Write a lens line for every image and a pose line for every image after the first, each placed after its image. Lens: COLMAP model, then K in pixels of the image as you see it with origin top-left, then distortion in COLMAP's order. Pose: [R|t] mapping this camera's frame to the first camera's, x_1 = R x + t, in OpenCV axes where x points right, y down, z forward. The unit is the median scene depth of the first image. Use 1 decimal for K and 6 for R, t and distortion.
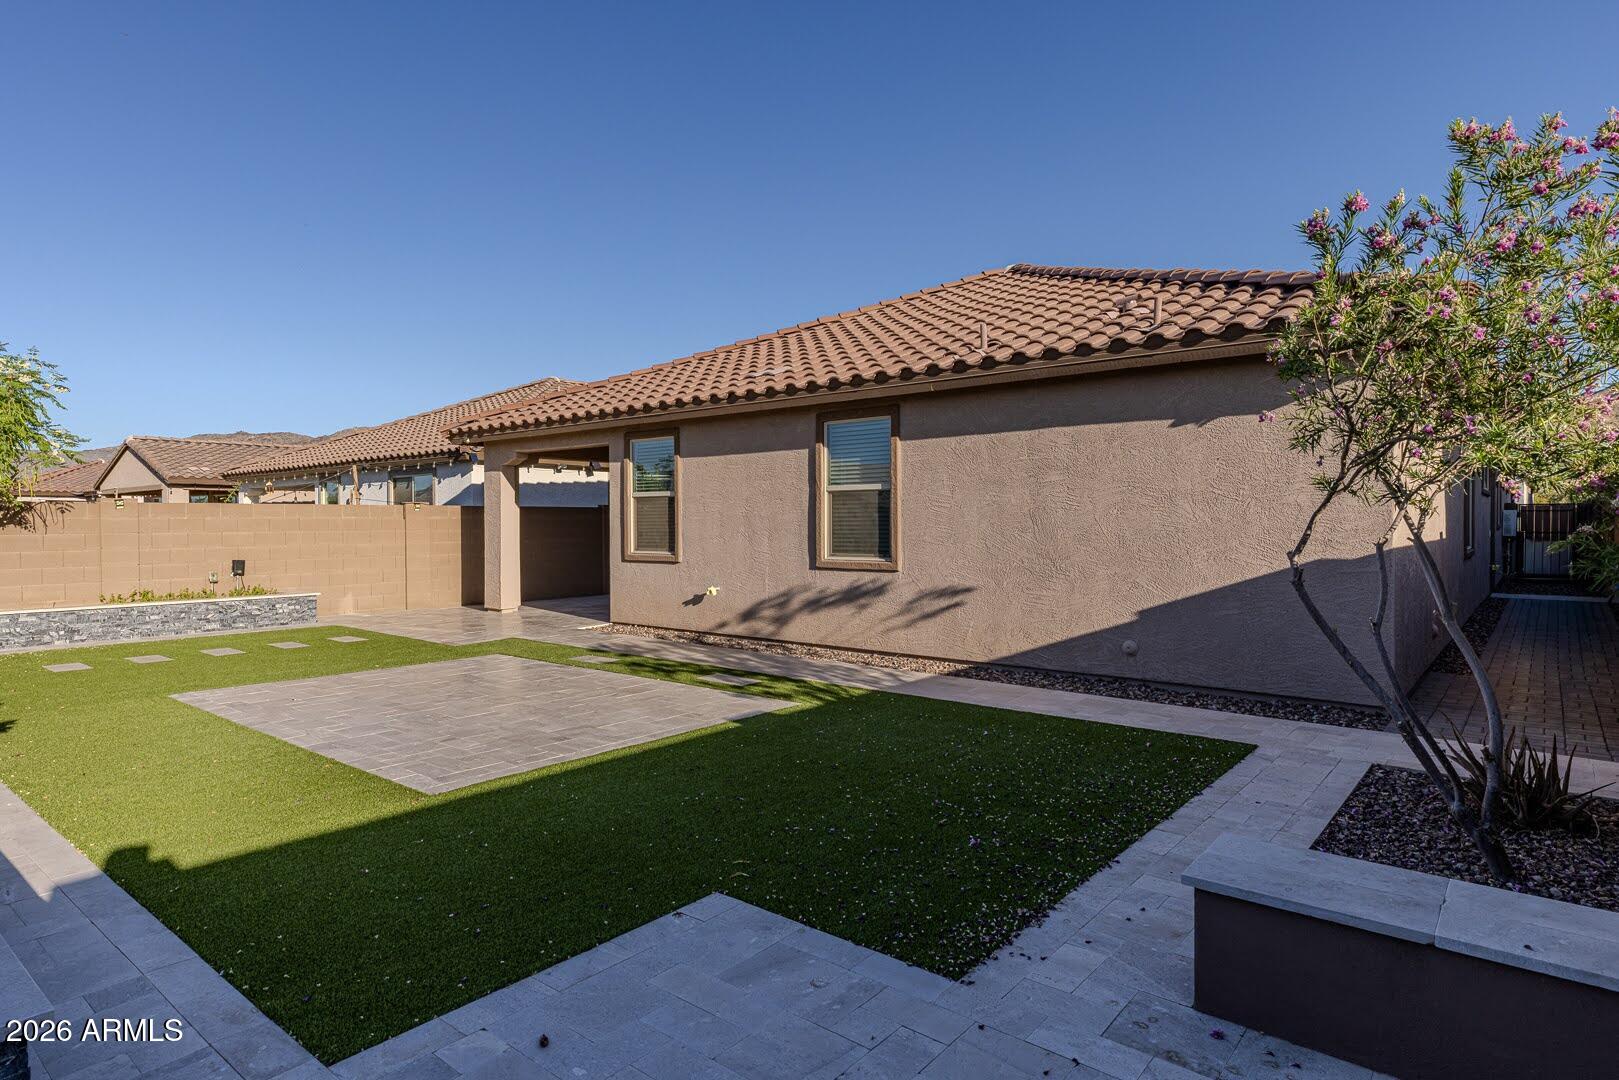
lens RADIAL K [[923.1, 0, 815.3], [0, 923.1, 533.8], [0, 0, 1]] dist [-0.020444, -0.002564]
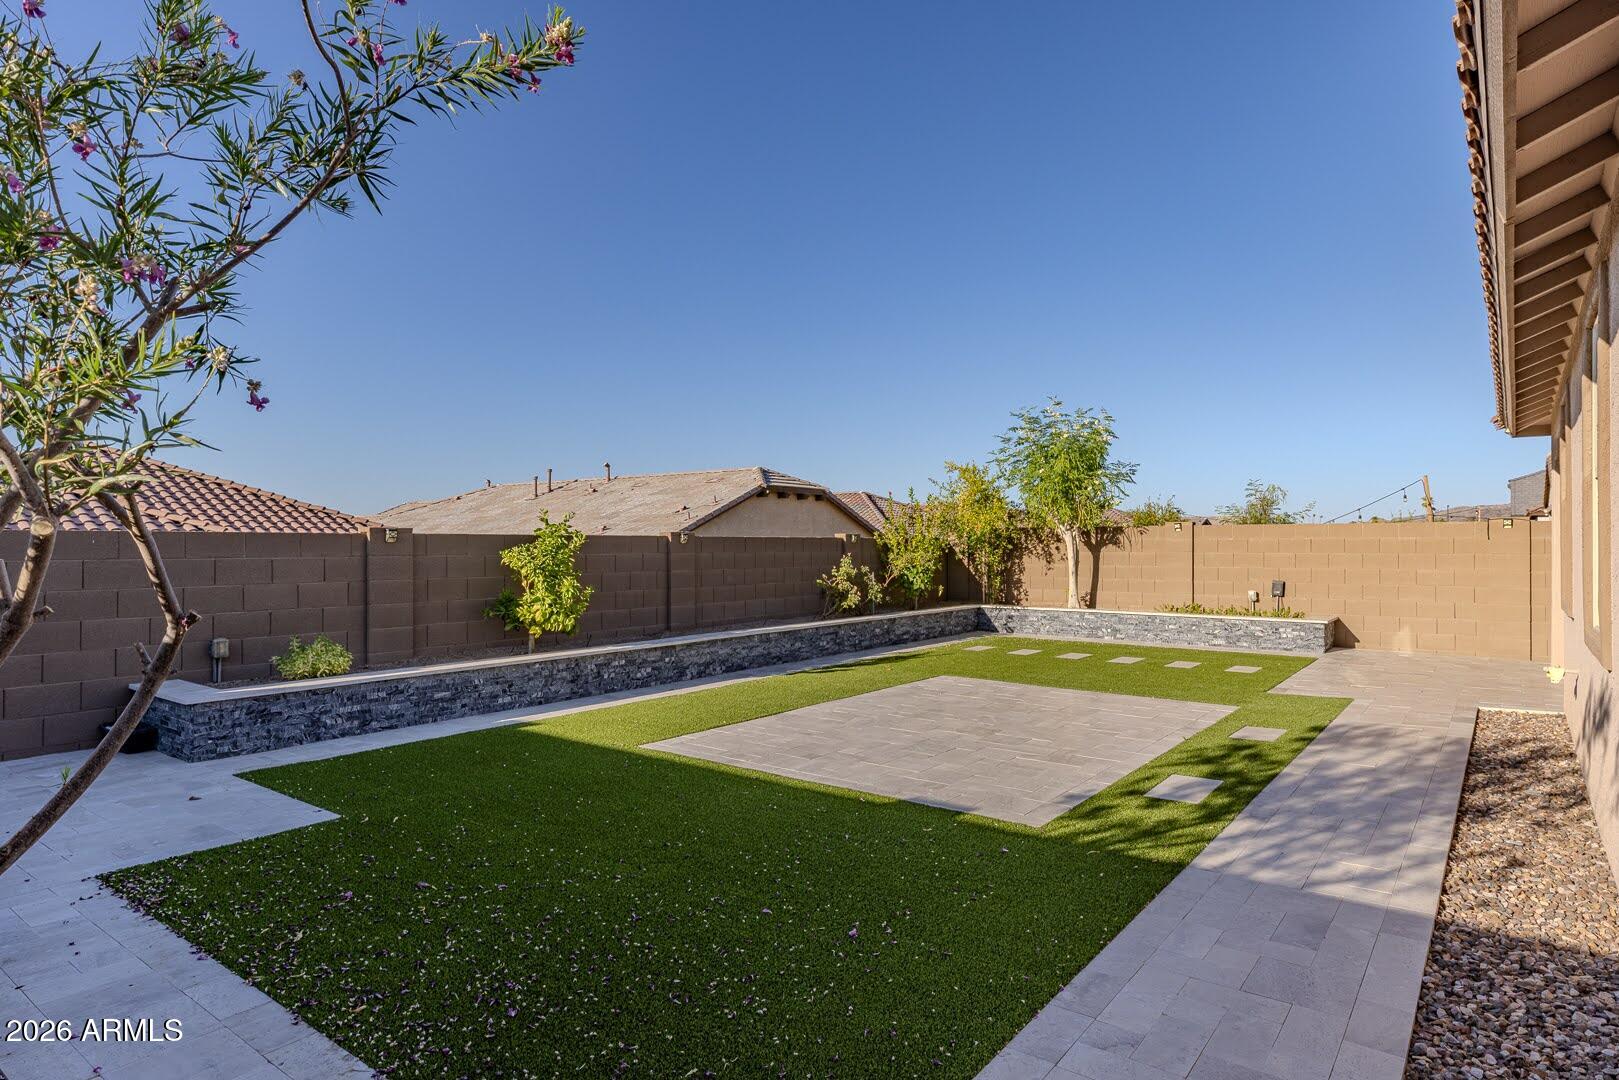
lens RADIAL K [[923.1, 0, 816.6], [0, 923.1, 540.7], [0, 0, 1]] dist [-0.020444, -0.002564]
pose [[0.041546, 0.001855, -0.999135, 0.878746], [-0.019663, 0.999806, 0.001039, -0.016281], [0.998943, 0.019603, 0.041575, 1.147002]]
